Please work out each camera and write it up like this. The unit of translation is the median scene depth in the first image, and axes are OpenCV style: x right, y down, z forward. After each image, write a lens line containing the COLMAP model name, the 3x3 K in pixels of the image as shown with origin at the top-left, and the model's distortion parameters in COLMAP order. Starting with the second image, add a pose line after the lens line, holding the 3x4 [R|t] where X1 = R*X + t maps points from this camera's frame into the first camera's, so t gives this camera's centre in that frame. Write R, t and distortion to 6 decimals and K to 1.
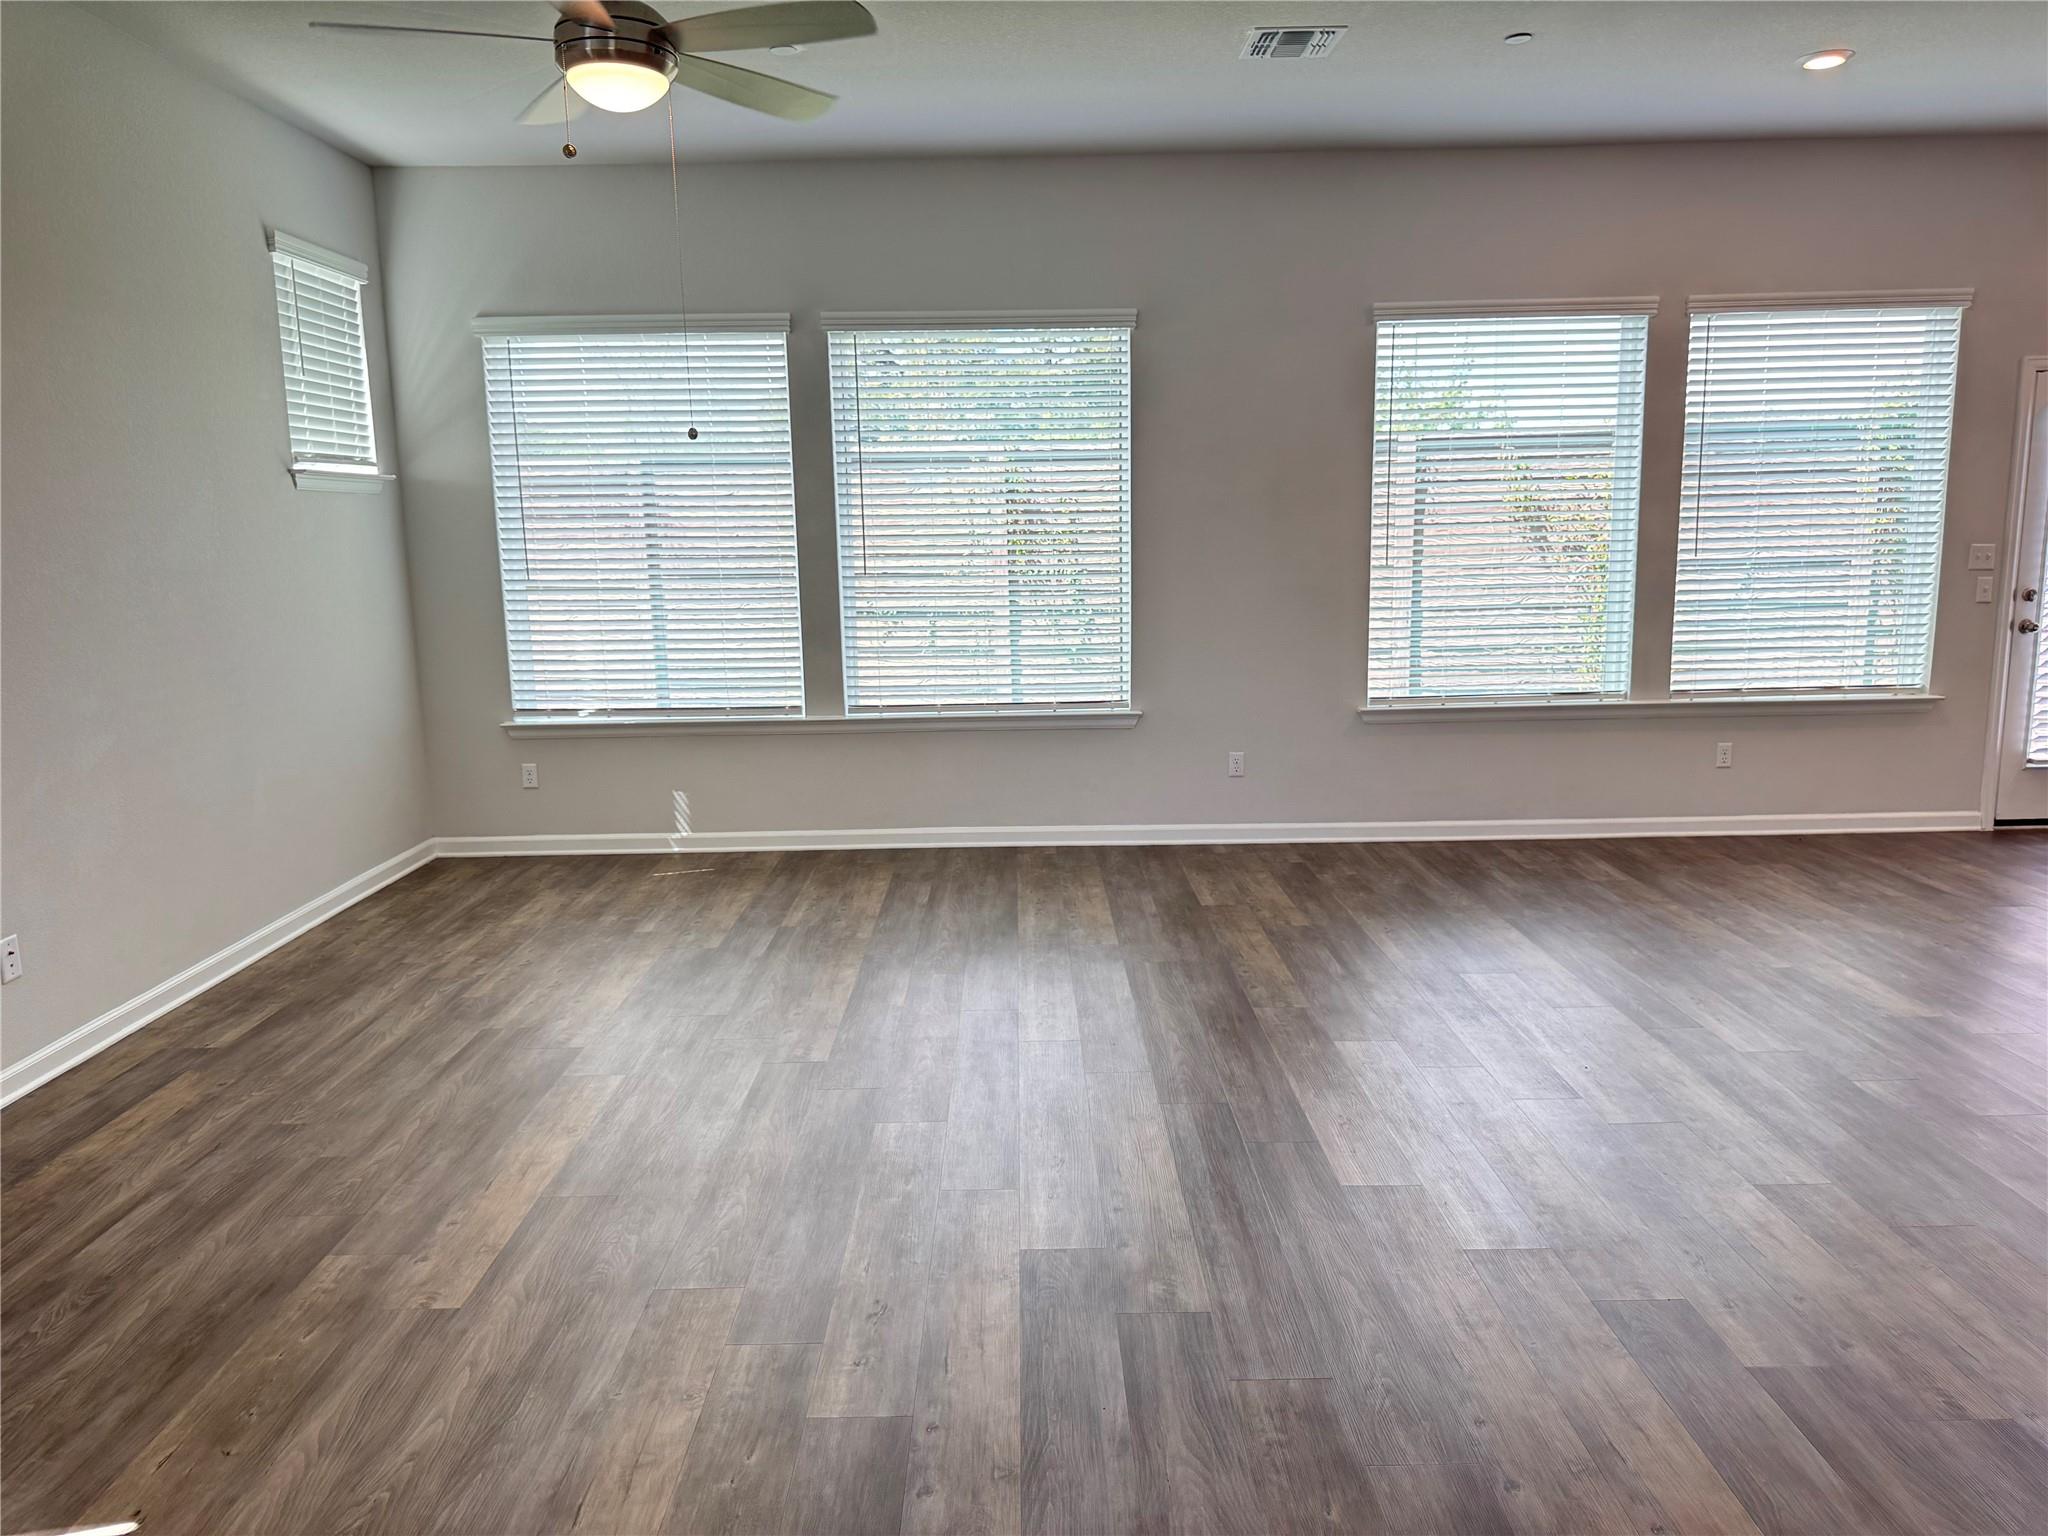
lens RADIAL K [[1446.1, 0, 997.8], [0, 1446.1, 786.0], [0, 0, 1]] dist [0.001526, -0.011741]
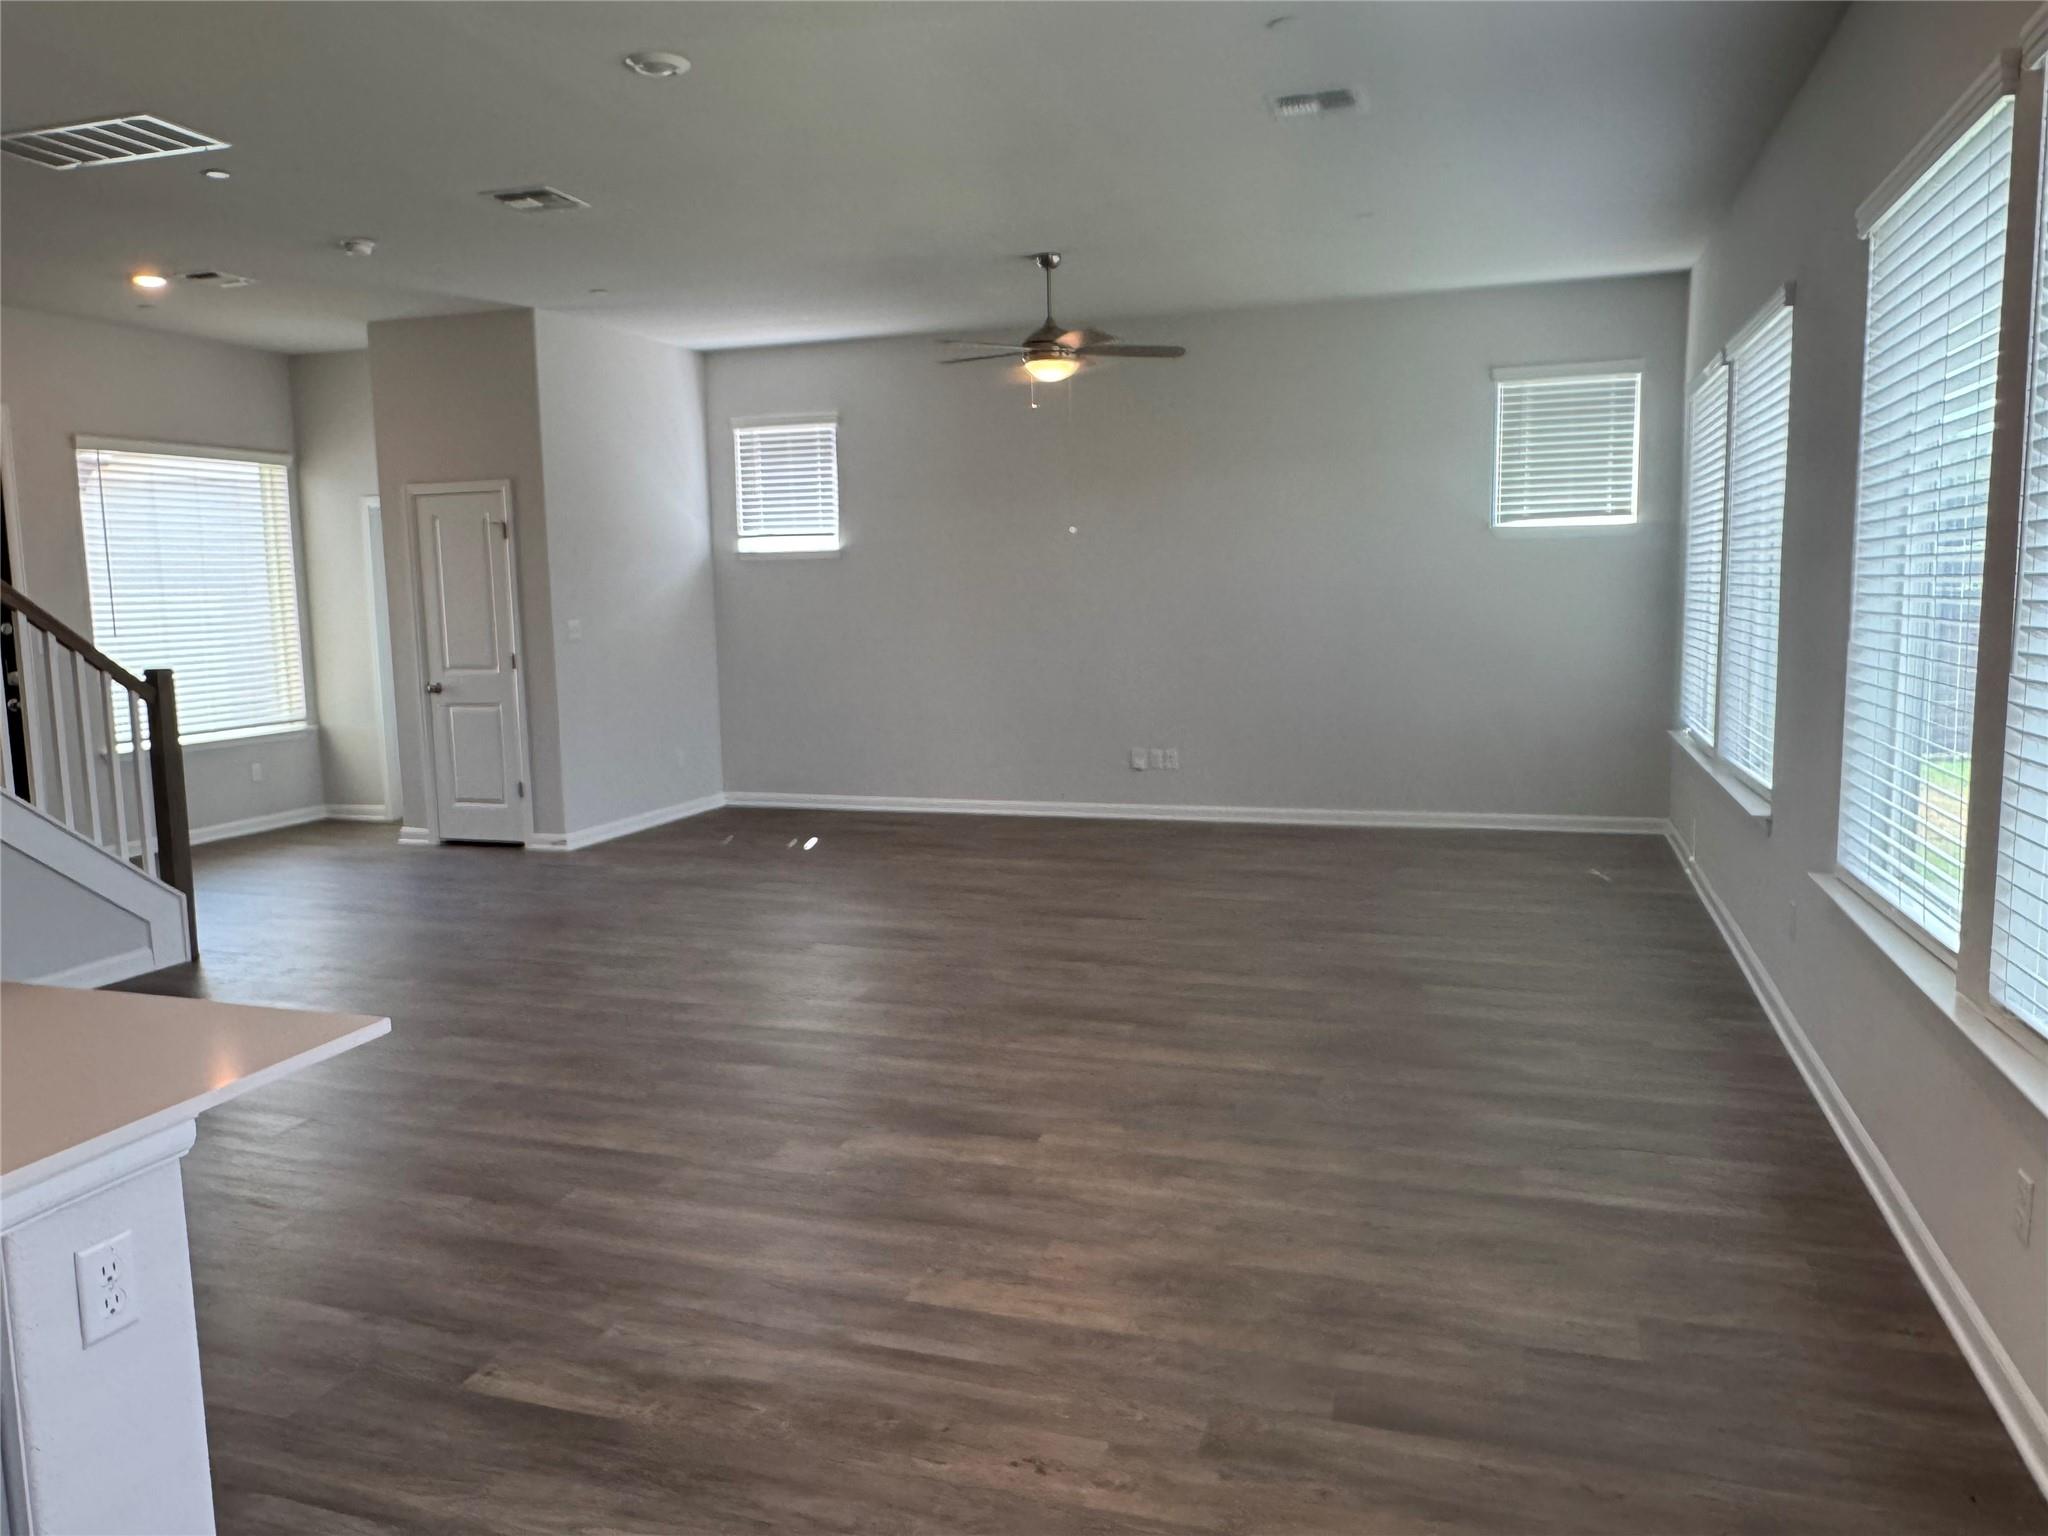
lens RADIAL K [[1446.1, 0, 1010.0], [0, 1446.1, 755.2], [0, 0, 1]] dist [0.001526, -0.011741]
pose [[-0.312273, 0.131030, -0.940913, 0.911909], [-0.145394, 0.972182, 0.183638, -0.160016], [0.938800, 0.194148, -0.284536, 0.837791]]
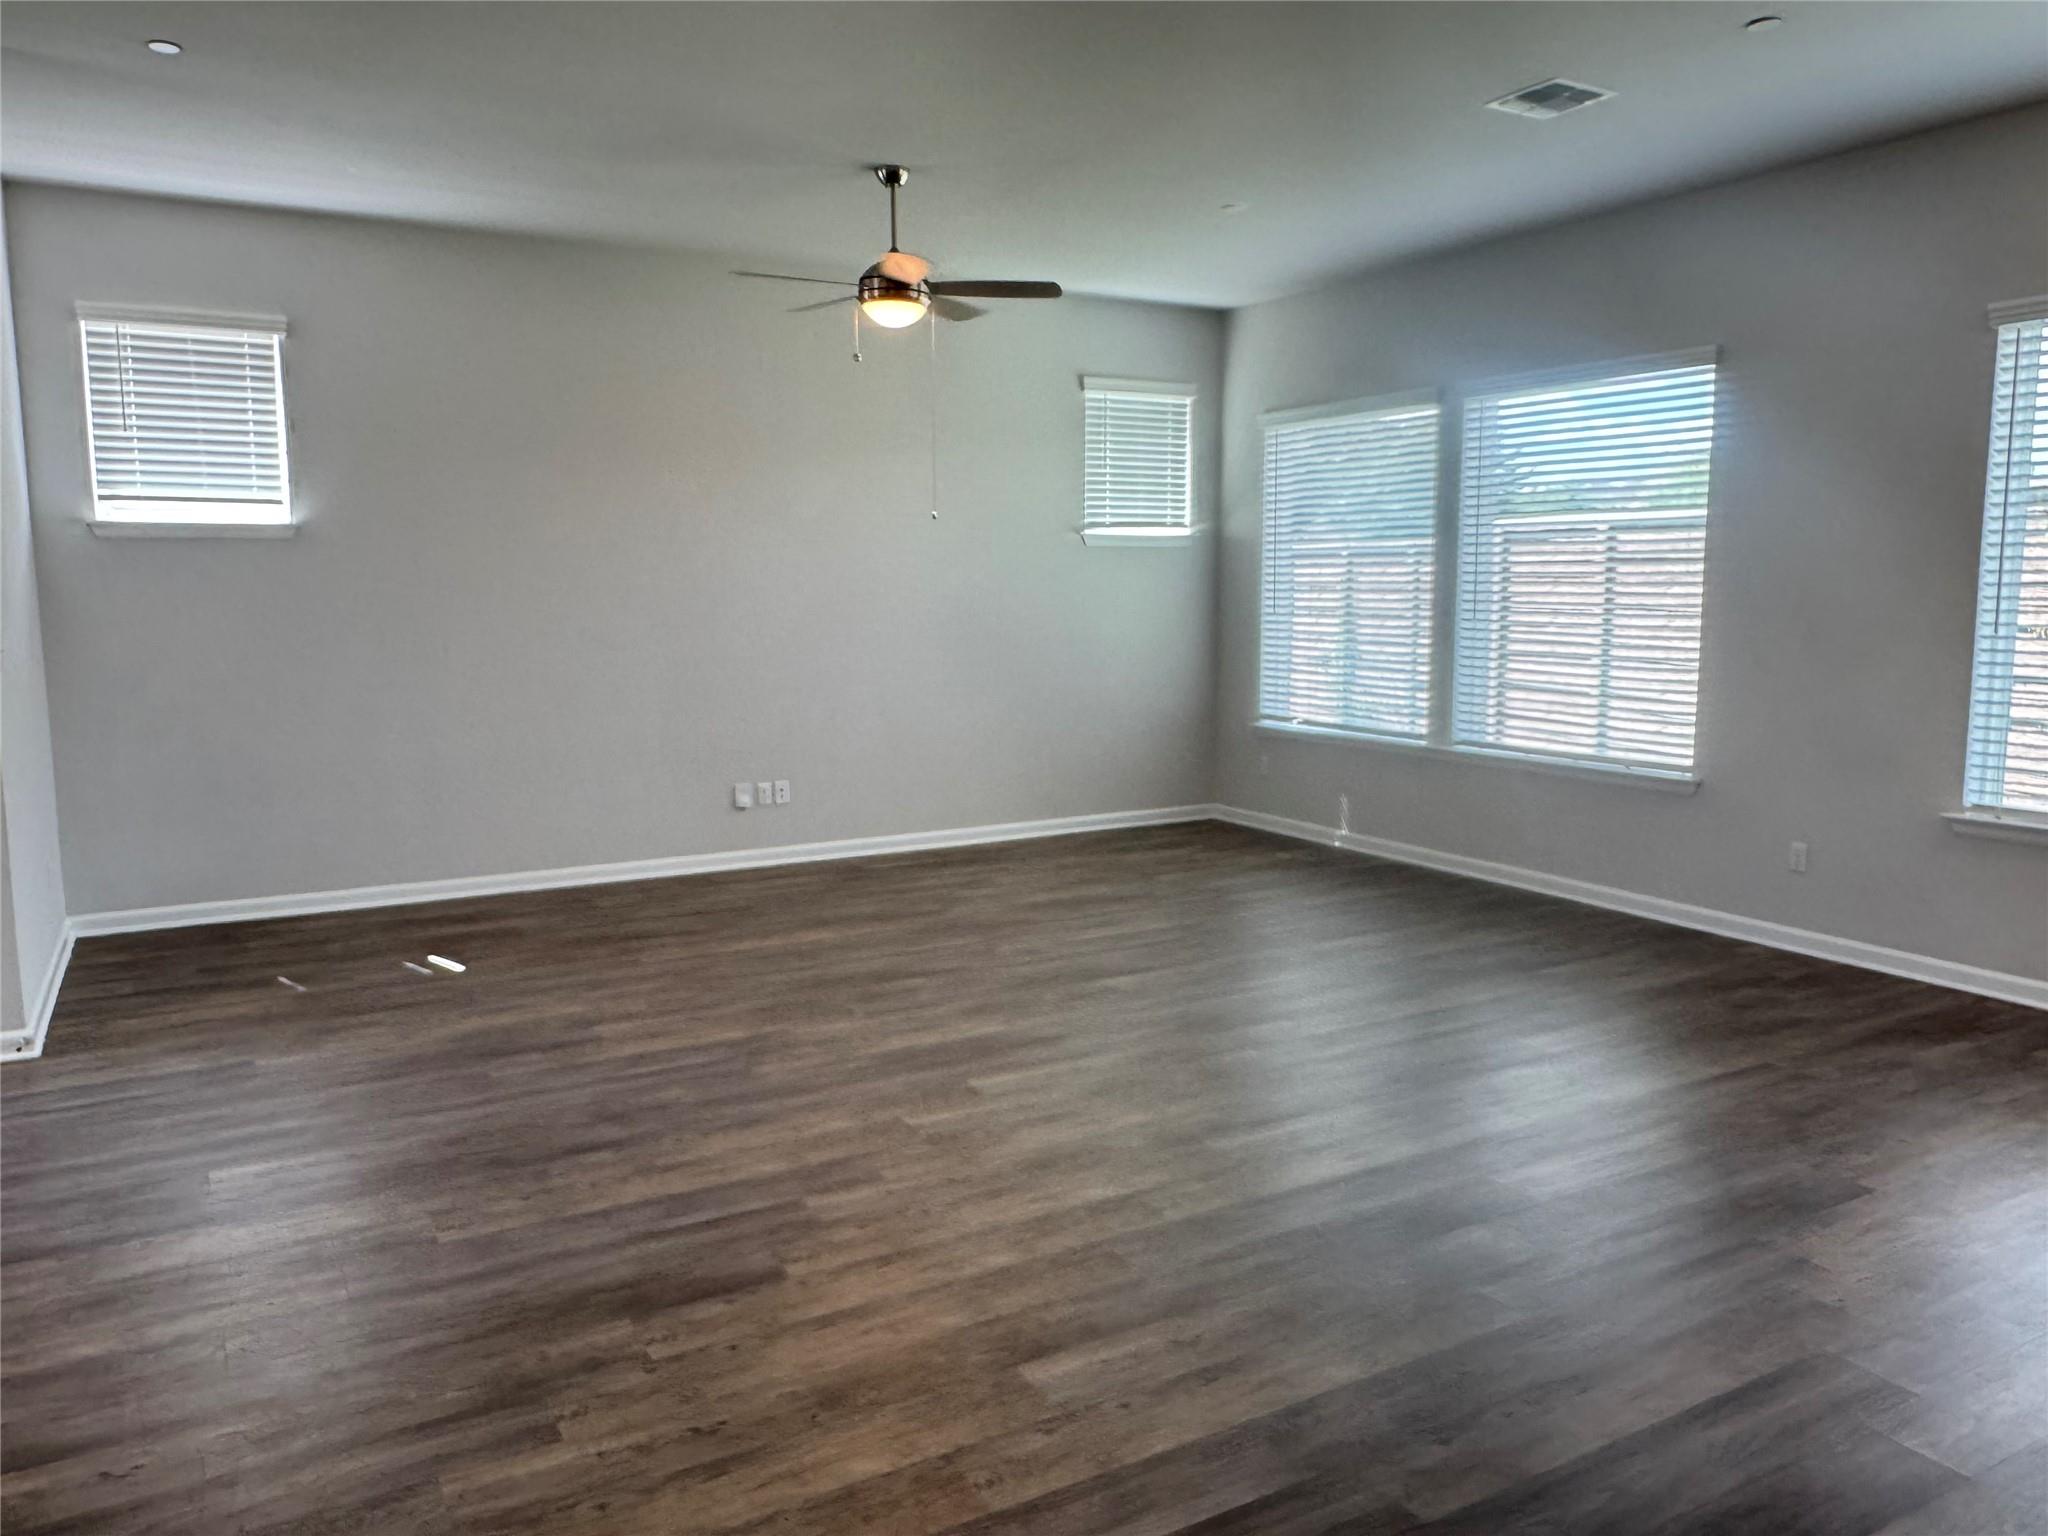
lens RADIAL K [[1446.1, 0, 1025.3], [0, 1446.1, 785.9], [0, 0, 1]] dist [0.001526, -0.011741]
pose [[0.502095, 0.138468, -0.853655, 0.669334], [-0.159948, 0.984938, 0.065686, -0.040945], [0.849892, 0.103560, 0.516680, 0.166294]]
